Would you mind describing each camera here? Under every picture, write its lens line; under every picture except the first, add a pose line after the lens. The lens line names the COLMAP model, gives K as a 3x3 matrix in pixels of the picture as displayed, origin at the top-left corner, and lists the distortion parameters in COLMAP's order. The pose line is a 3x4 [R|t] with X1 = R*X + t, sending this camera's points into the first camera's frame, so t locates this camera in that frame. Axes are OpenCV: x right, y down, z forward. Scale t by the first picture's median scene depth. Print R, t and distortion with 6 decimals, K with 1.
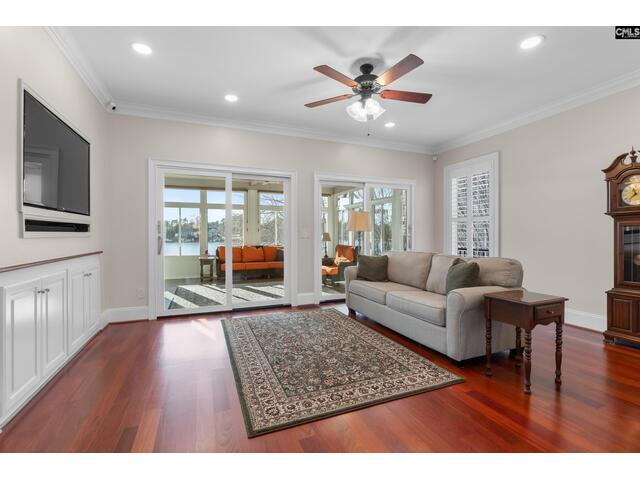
lens RADIAL K [[297.6, 0, 320.7], [0, 297.6, 237.1], [0, 0, 1]] dist [0.000801, -0.000355]
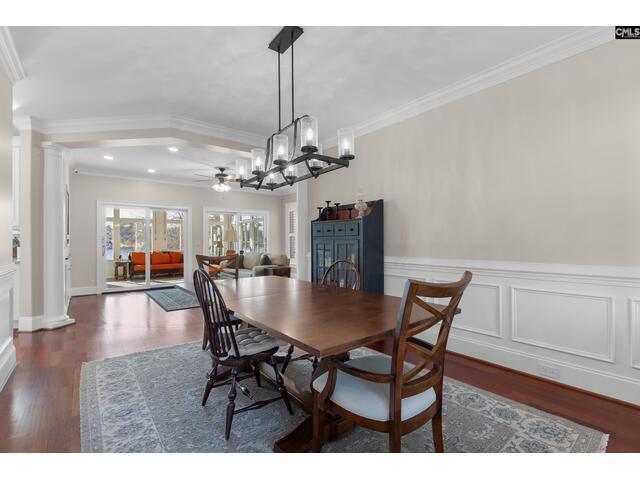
lens RADIAL K [[297.6, 0, 318.2], [0, 297.6, 240.7], [0, 0, 1]] dist [0.000801, -0.000355]
pose [[0.962274, -0.001596, 0.272078, 0.193228], [0.003766, 0.999965, -0.007456, -0.013186], [-0.272057, 0.008199, 0.962246, -1.059097]]
